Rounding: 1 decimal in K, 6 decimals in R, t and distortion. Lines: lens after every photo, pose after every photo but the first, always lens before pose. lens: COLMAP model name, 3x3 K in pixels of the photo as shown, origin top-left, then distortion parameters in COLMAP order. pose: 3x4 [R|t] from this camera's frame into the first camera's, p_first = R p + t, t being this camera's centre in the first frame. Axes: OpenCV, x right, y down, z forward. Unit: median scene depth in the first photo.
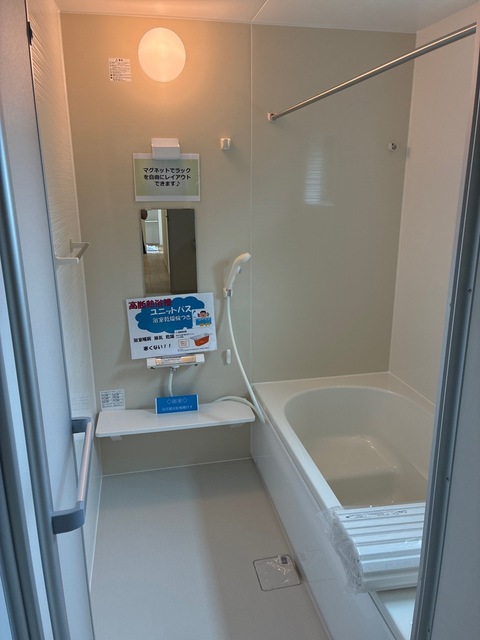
lens RADIAL K [[494.4, 0, 240.0], [0, 494.4, 320.0], [0, 0, 1]] dist [0.003764, -0.000069]
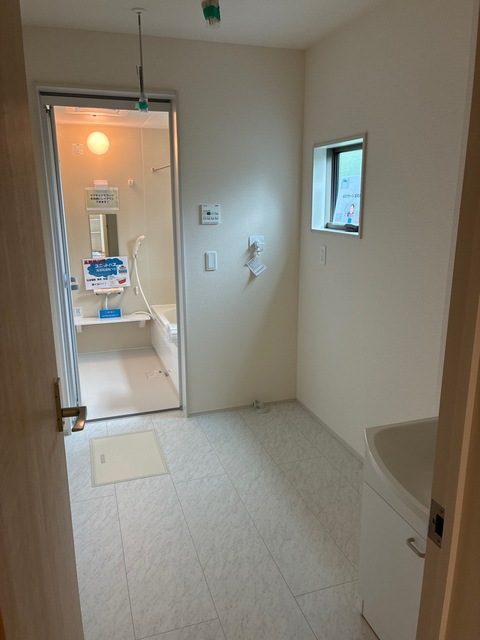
lens RADIAL K [[494.4, 0, 240.0], [0, 494.4, 320.0], [0, 0, 1]] dist [0.003764, -0.000069]
pose [[0.994203, -0.028306, 0.103730, 0.182934], [0.032863, 0.998556, -0.042495, 0.300235], [-0.102378, 0.045658, 0.993697, -1.010157]]
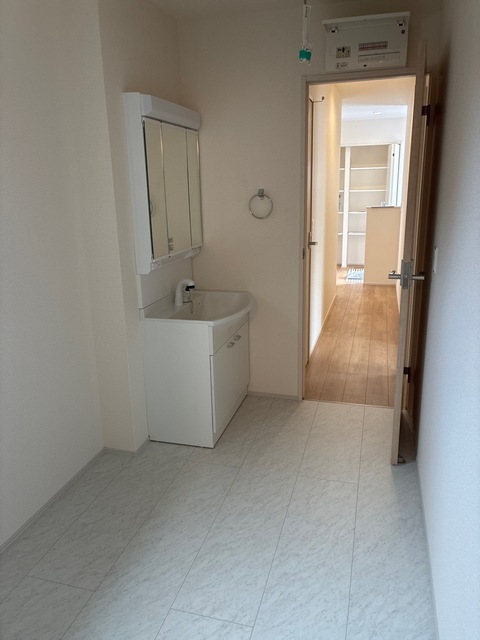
lens RADIAL K [[494.4, 0, 240.0], [0, 494.4, 320.0], [0, 0, 1]] dist [0.003764, -0.000069]
pose [[-0.889181, -0.103150, 0.445778, -0.447896], [0.148712, 0.856214, 0.494754, -0.563423], [-0.432715, 0.506219, -0.745989, 2.108852]]
